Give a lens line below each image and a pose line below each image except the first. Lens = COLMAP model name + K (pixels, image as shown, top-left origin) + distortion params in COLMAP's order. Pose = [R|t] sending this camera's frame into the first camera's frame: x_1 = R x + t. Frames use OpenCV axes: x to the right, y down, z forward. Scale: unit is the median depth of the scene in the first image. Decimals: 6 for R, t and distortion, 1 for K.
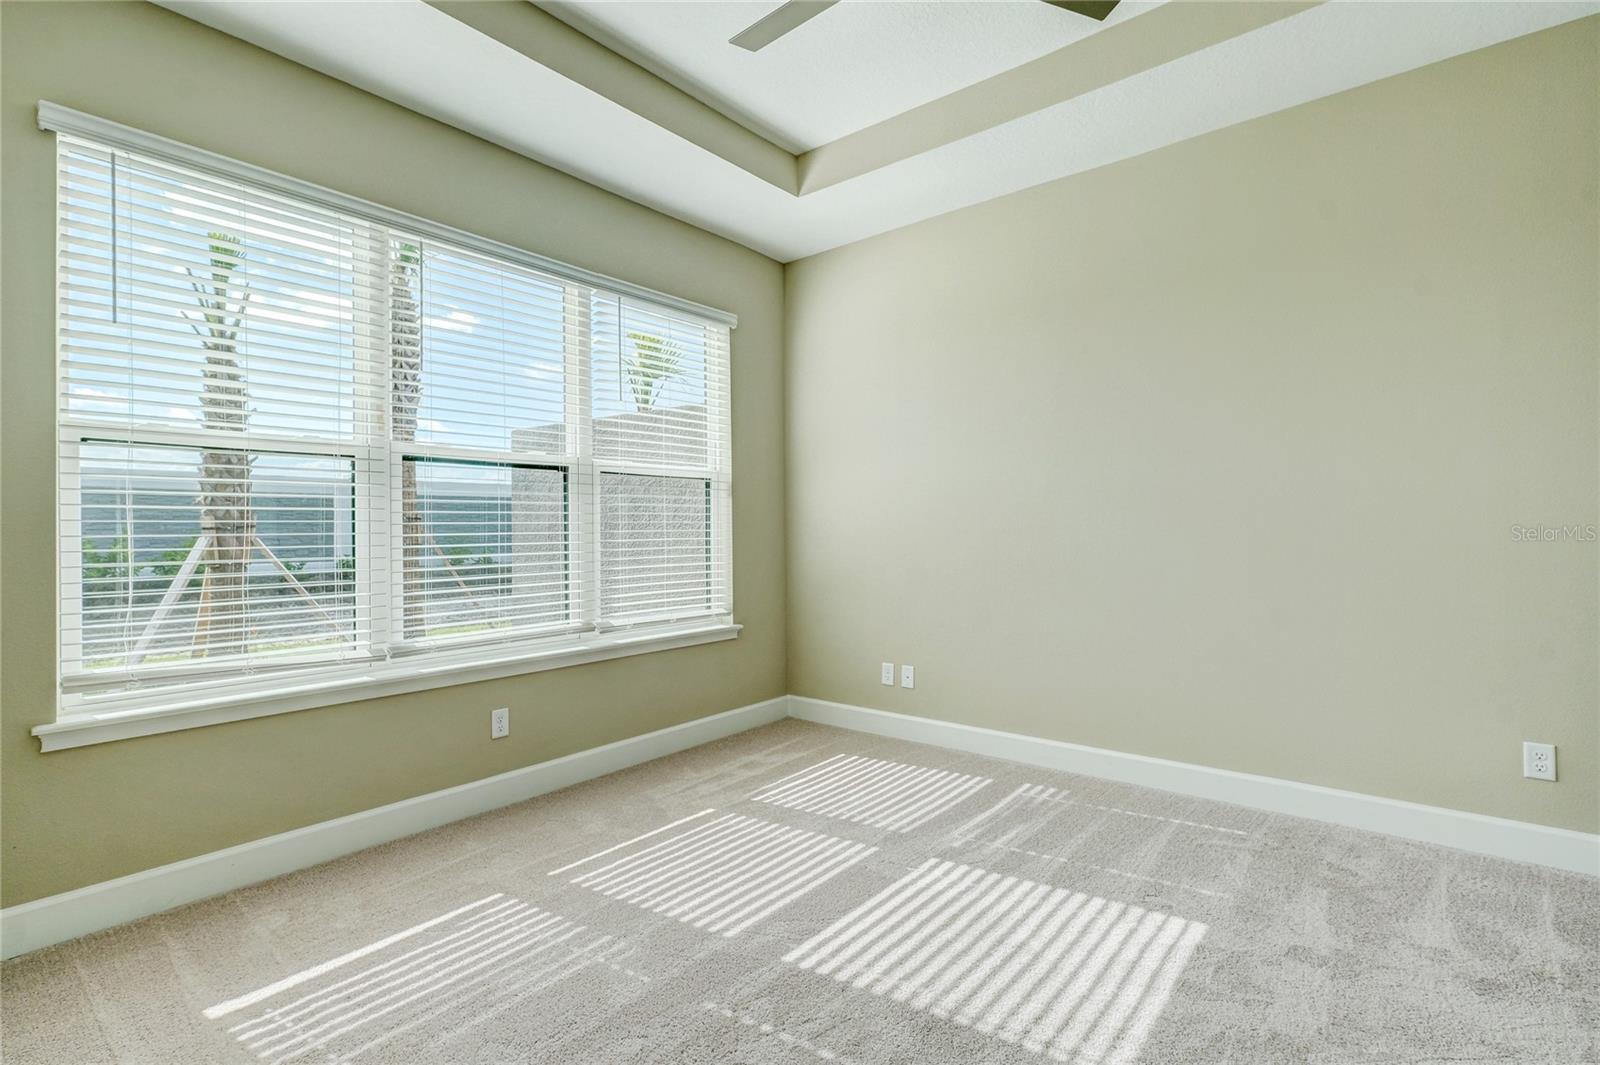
lens RADIAL K [[626.7, 0, 799.4], [0, 626.7, 534.1], [0, 0, 1]] dist [0.001766, 0.000220]
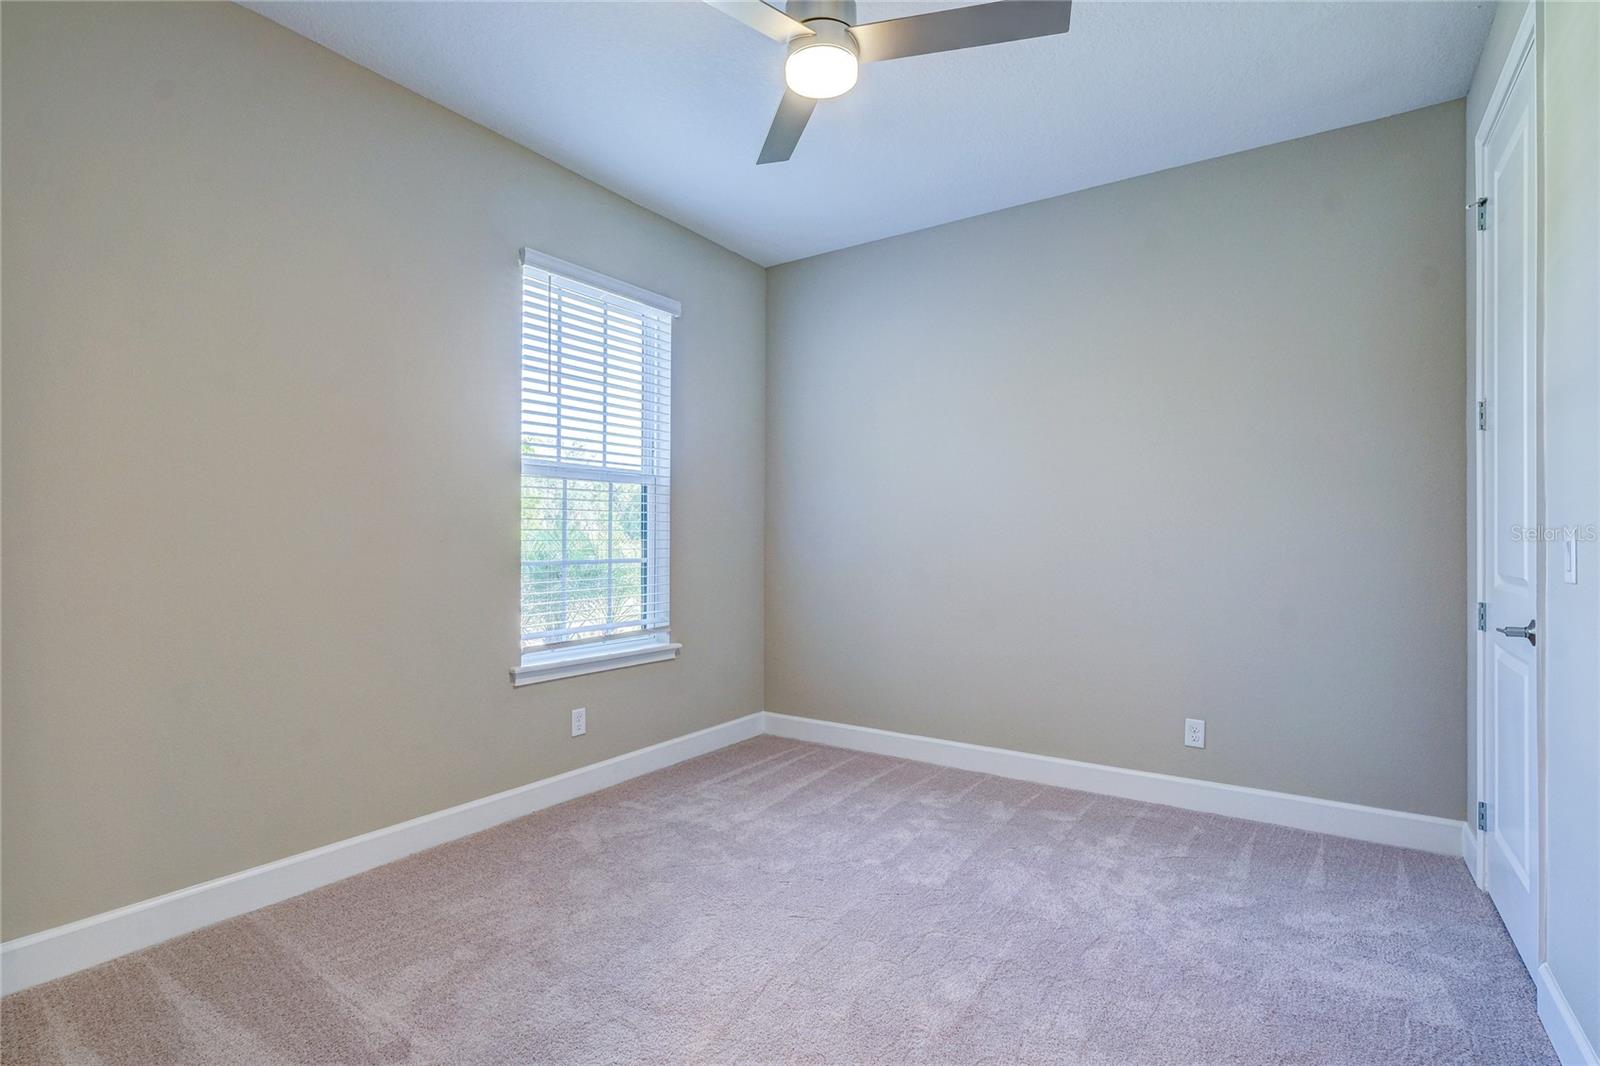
lens RADIAL K [[766.8, 0, 800.4], [0, 766.8, 531.8], [0, 0, 1]] dist [-0.012877, 0.000581]
pose [[0.983698, 0.009401, 0.179585, -0.316257], [-0.006486, 0.999838, -0.016815, 0.002694], [-0.179714, 0.015376, 0.983599, -0.311236]]
